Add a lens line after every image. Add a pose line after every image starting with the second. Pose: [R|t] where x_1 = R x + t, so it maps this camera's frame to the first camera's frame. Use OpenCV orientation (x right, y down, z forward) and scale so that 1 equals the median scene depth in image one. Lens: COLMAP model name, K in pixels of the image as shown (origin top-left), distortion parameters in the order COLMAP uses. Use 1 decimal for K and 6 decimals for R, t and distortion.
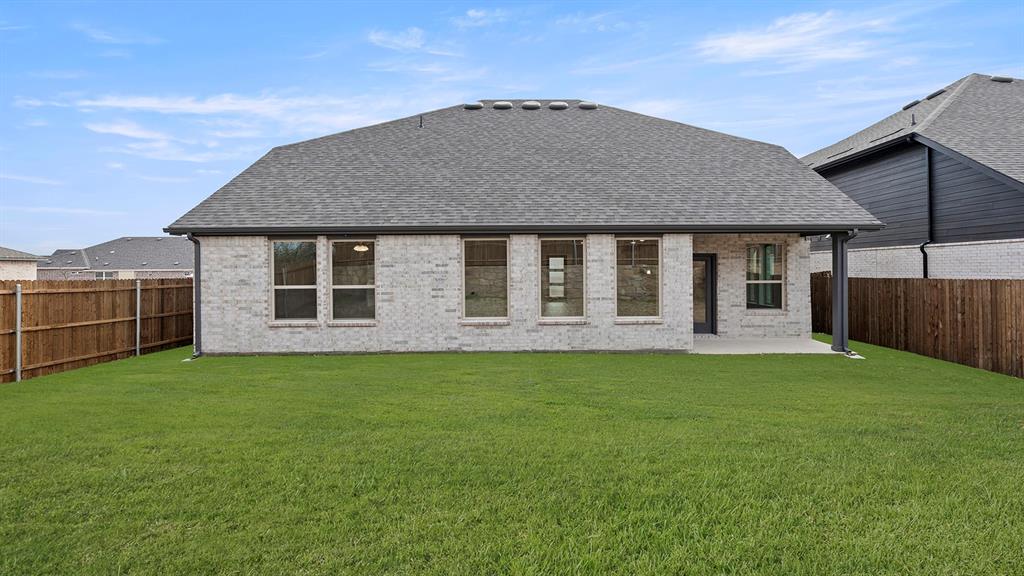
lens RADIAL K [[559.0, 0, 513.0], [0, 559.0, 270.0], [0, 0, 1]] dist [-0.002742, -0.000087]
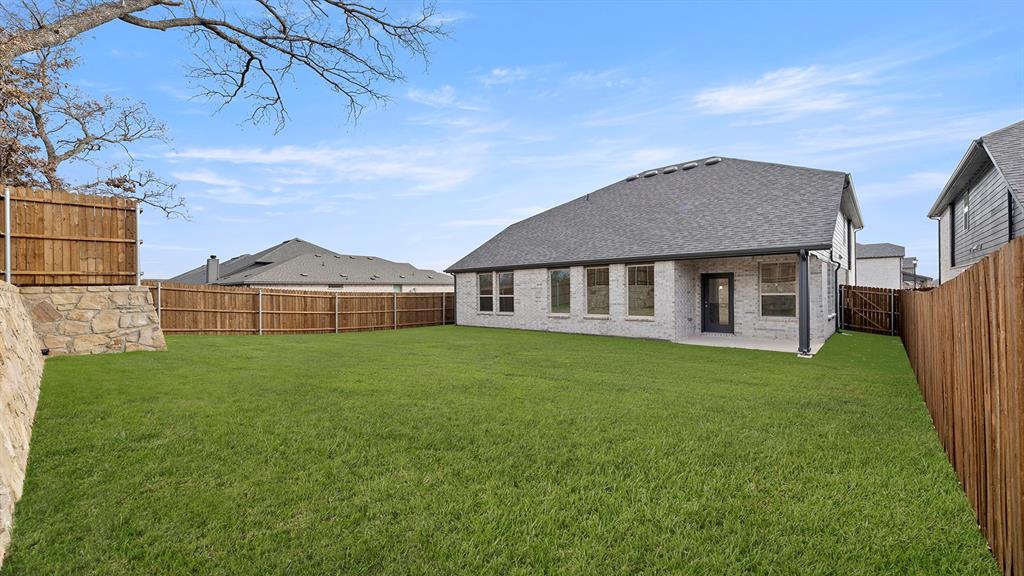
lens RADIAL K [[407.6, 0, 512.0], [0, 407.6, 288.0], [0, 0, 1]] dist [0.002058, 0.000346]
pose [[0.739370, -0.007617, -0.673256, 0.719761], [0.011302, 0.999936, 0.001099, 0.000492], [0.673204, -0.008421, 0.739409, -0.069850]]
